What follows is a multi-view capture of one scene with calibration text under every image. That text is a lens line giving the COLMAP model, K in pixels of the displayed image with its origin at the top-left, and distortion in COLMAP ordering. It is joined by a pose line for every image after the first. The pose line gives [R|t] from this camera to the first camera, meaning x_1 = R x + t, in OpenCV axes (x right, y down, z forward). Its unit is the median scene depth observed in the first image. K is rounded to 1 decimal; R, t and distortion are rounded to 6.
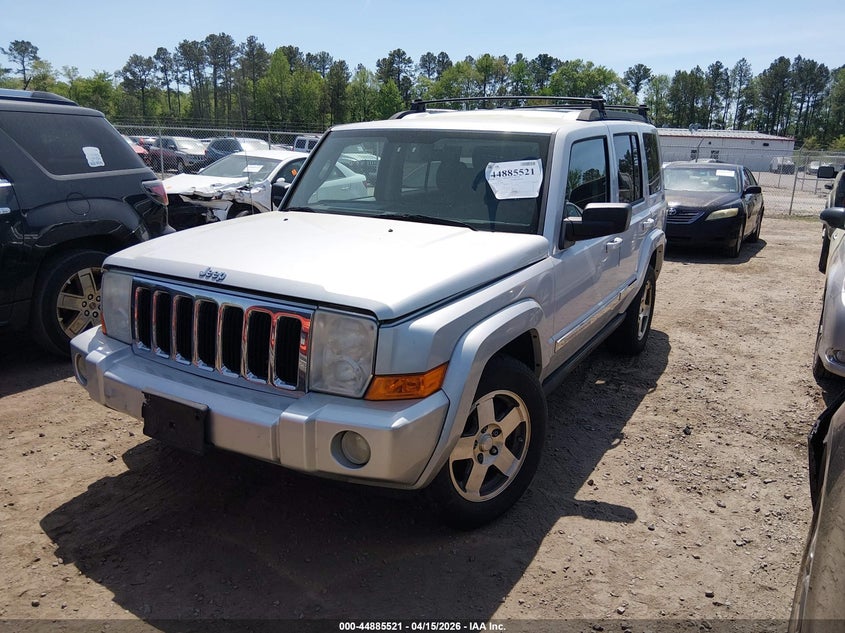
lens RADIAL K [[682.9, 0, 423.3], [0, 682.9, 305.0], [0, 0, 1]] dist [0.132689, -0.237797]
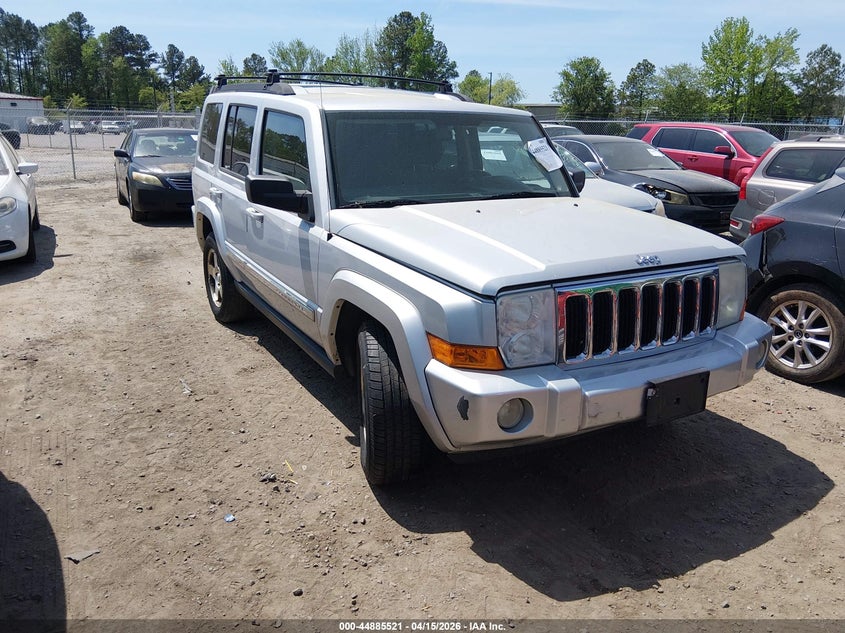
lens RADIAL K [[666.2, 0, 422.5], [0, 666.2, 316.5], [0, 0, 1]] dist [0.006776, 0.002133]
pose [[0.451656, -0.267055, 0.851287, -0.124724], [0.193855, 0.960731, 0.198537, -0.021260], [-0.870877, 0.075356, 0.485689, 0.074726]]
